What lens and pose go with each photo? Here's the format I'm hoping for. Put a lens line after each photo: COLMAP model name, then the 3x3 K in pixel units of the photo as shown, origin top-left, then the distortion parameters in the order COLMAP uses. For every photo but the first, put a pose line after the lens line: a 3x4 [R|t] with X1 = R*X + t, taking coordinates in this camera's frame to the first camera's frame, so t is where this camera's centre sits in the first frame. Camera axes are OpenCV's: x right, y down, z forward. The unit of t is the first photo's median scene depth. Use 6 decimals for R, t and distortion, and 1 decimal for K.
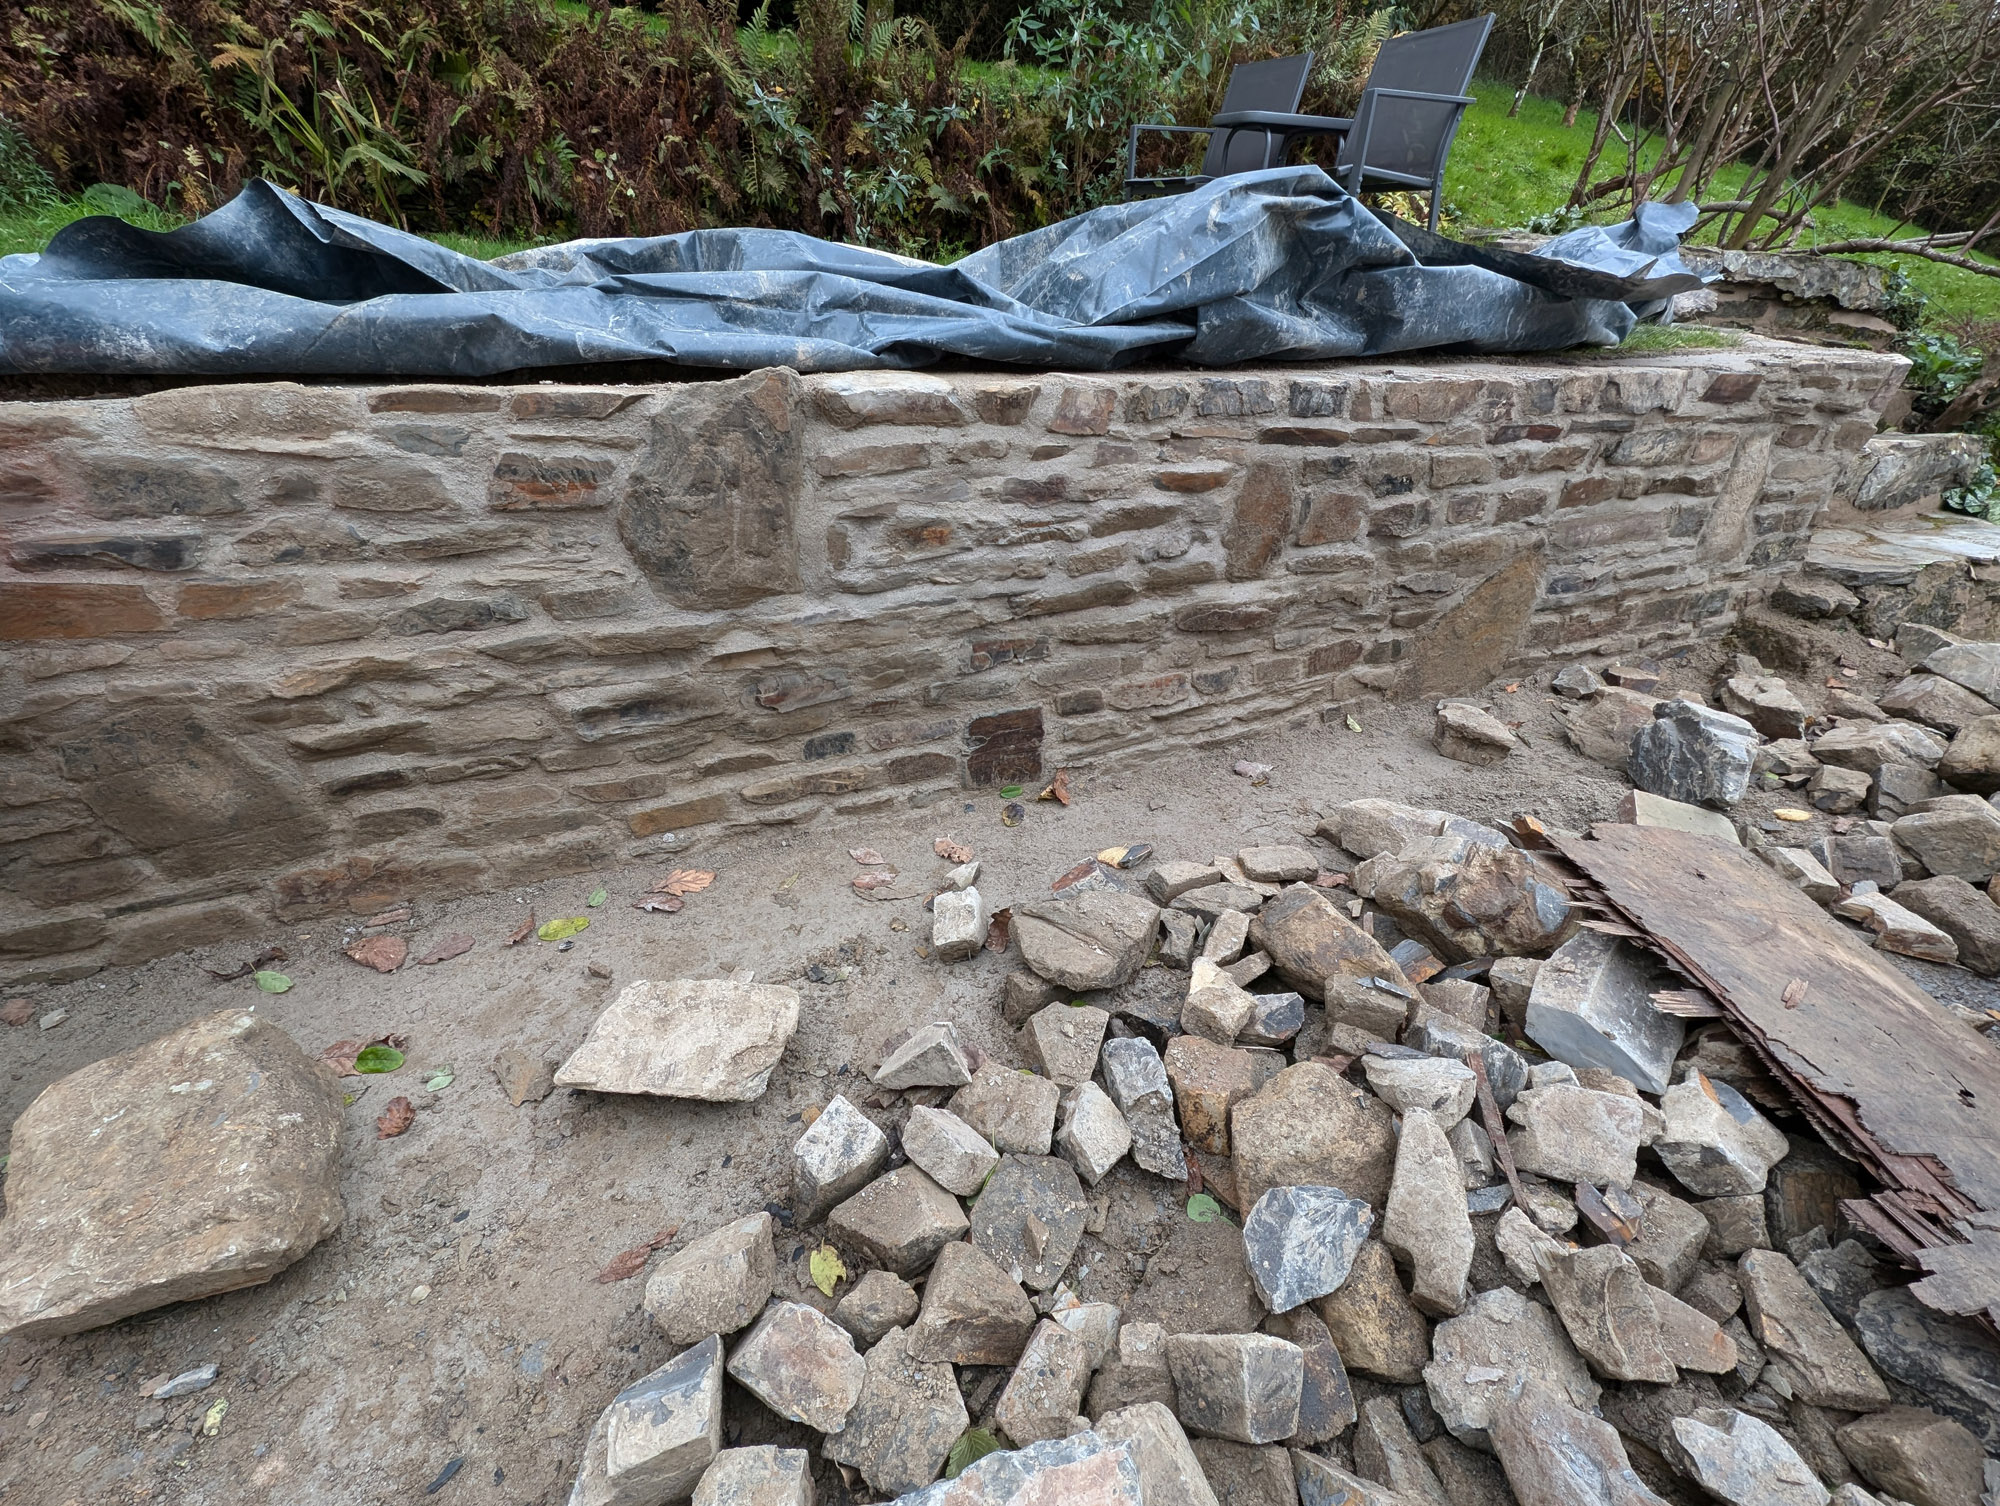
lens RADIAL K [[821.3, 0, 990.5], [0, 821.3, 750.7], [0, 0, 1]] dist [0.002281, -0.002619]
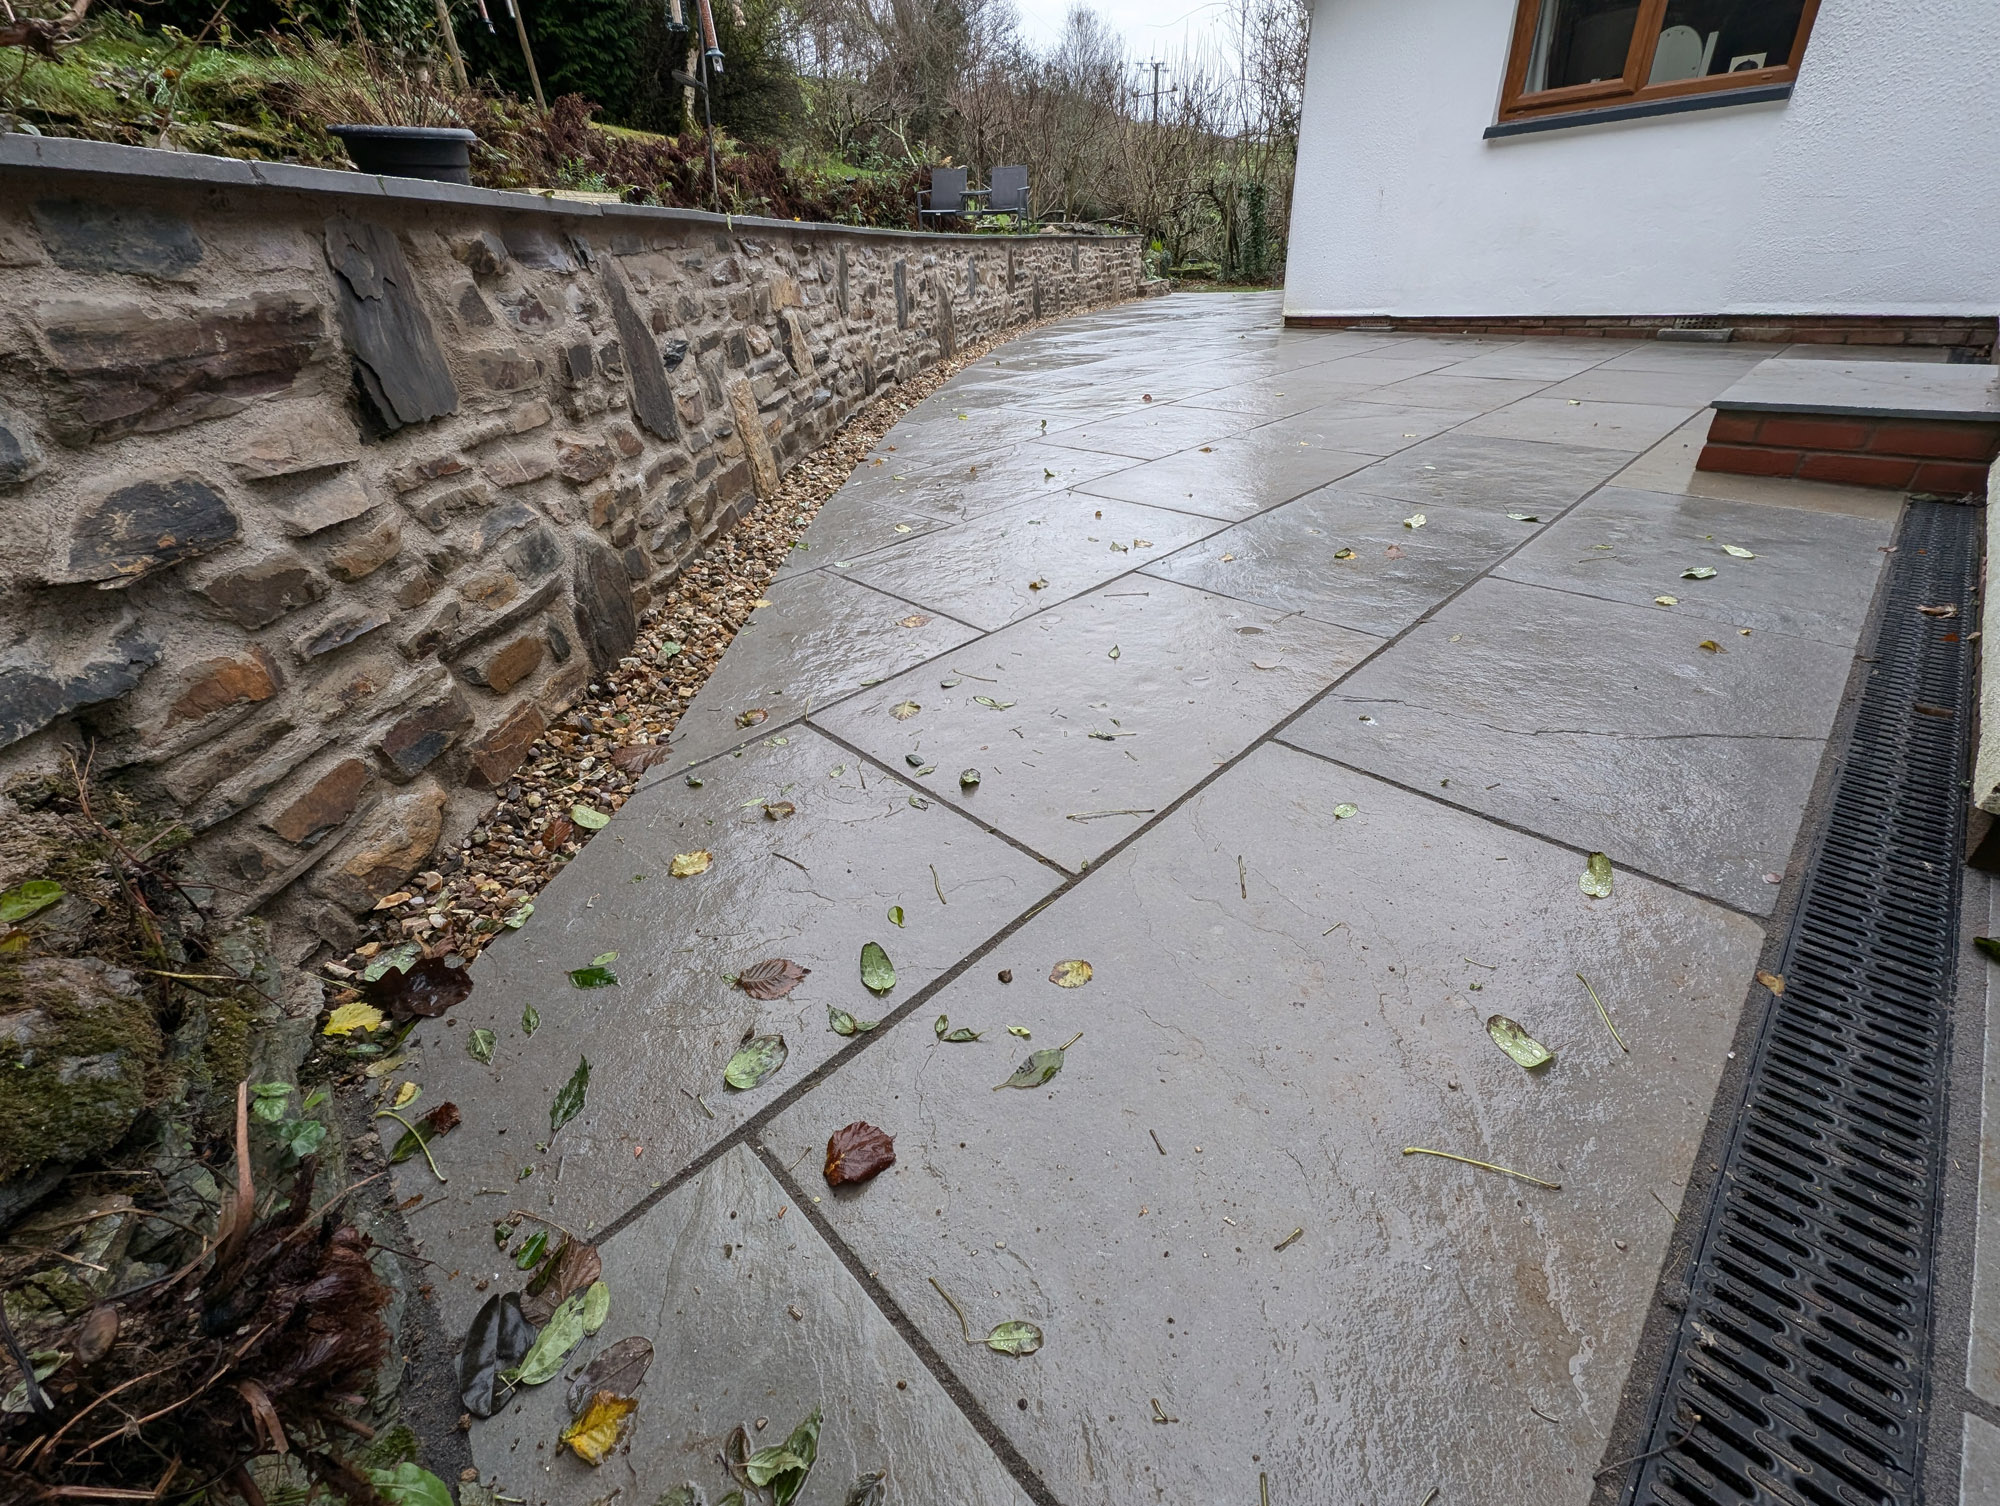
lens RADIAL K [[821.3, 0, 998.9], [0, 821.3, 755.0], [0, 0, 1]] dist [0.002281, -0.002619]
pose [[0.679572, -0.427649, 0.596068, -5.294341], [0.436432, 0.888767, 0.140073, 1.730860], [-0.589668, 0.164954, 0.790621, -2.707758]]
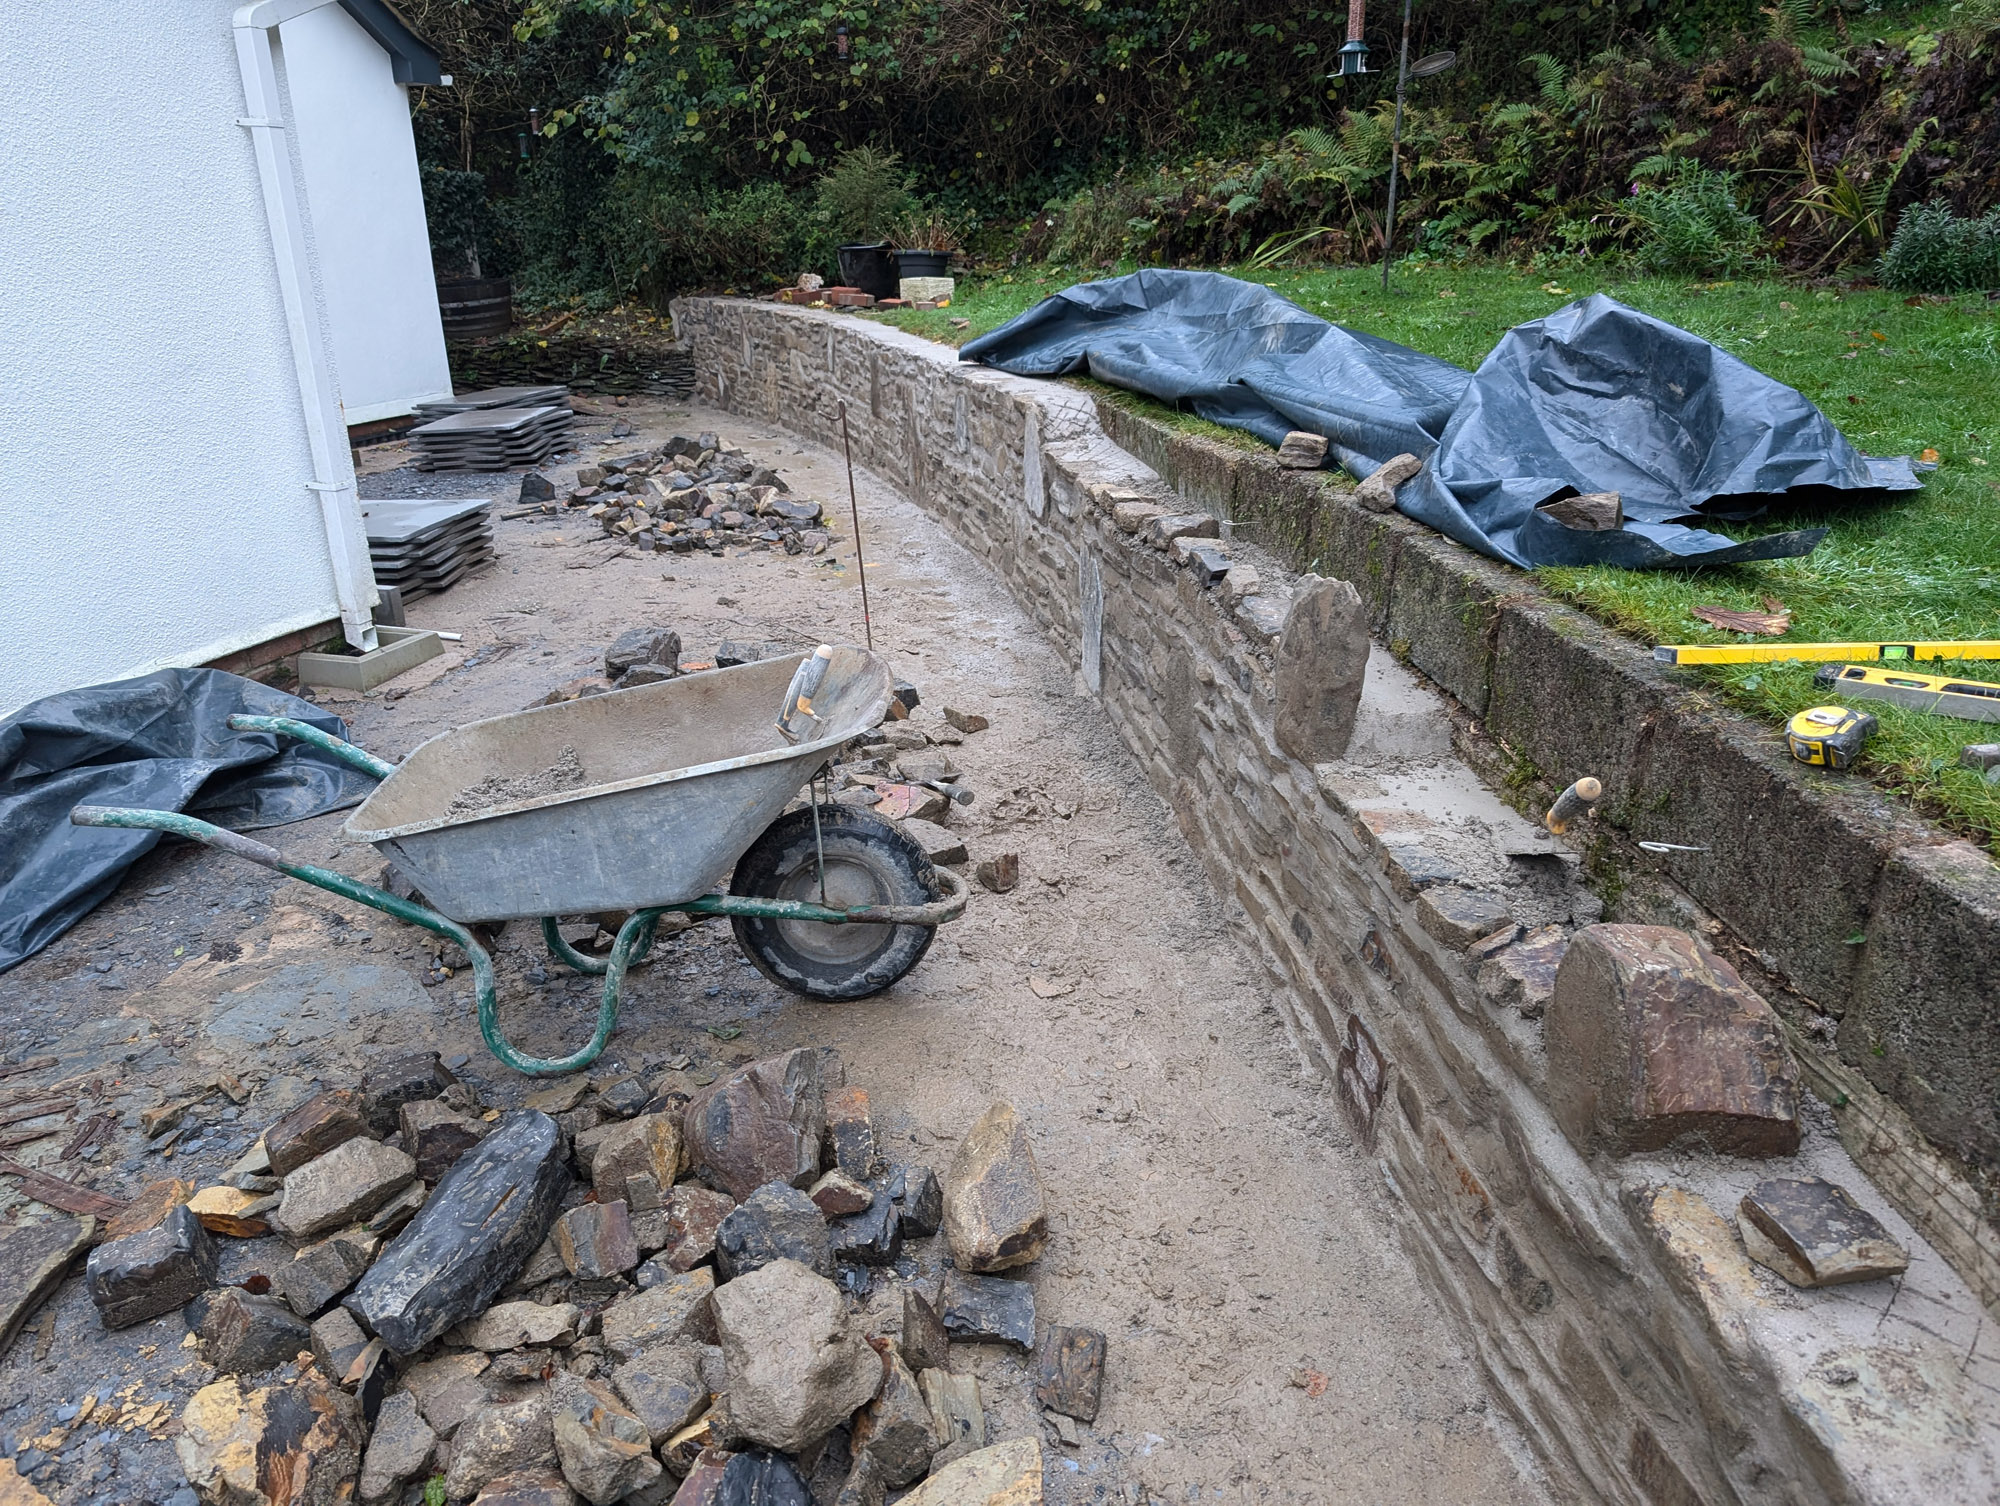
lens RADIAL K [[1433.6, 0, 969.2], [0, 1433.6, 733.0], [0, 0, 1]] dist [0.023208, -0.022590]
pose [[-0.291948, 0.324140, -0.899833, 1.267160], [-0.471920, 0.769500, 0.430304, -0.683406], [0.831900, 0.550275, -0.071685, 0.627774]]
